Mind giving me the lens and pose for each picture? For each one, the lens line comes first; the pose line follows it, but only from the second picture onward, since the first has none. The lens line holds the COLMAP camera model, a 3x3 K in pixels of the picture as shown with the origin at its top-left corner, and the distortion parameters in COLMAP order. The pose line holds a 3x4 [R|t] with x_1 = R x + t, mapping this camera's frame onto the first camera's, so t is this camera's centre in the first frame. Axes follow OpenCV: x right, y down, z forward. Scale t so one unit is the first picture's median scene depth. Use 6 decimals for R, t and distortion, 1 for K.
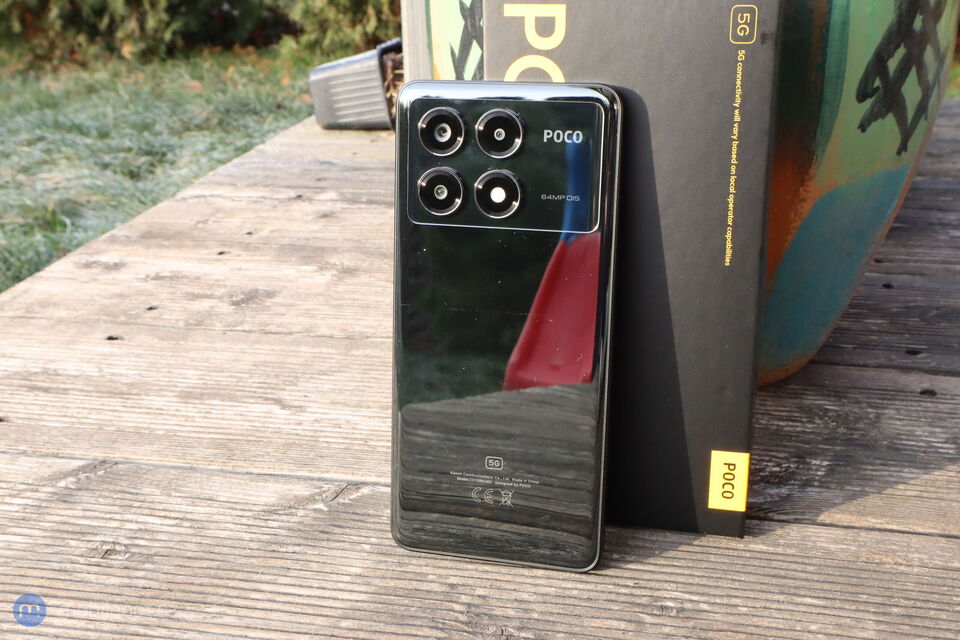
lens RADIAL K [[1160.6, 0, 480.0], [0, 1160.6, 320.0], [0, 0, 1]] dist [0.124180, -0.008649]
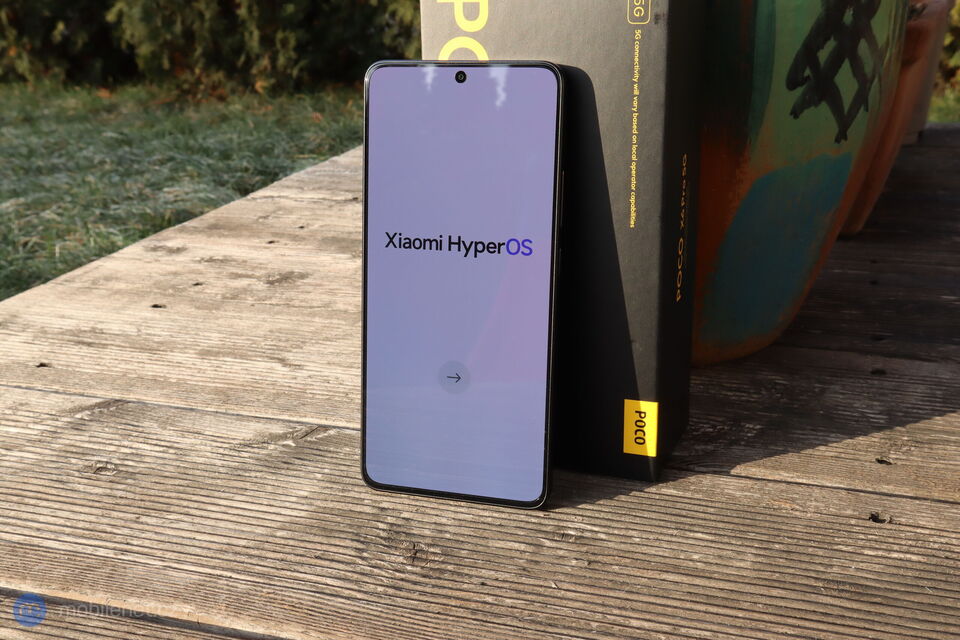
lens RADIAL K [[1107.0, 0, 480.0], [0, 1107.0, 320.0], [0, 0, 1]] dist [0.103138, 0.021343]
pose [[0.991982, 0.029024, -0.123005, 0.168010], [-0.032872, 0.999028, -0.029375, 0.064006], [0.122033, 0.033183, 0.991971, -0.046385]]
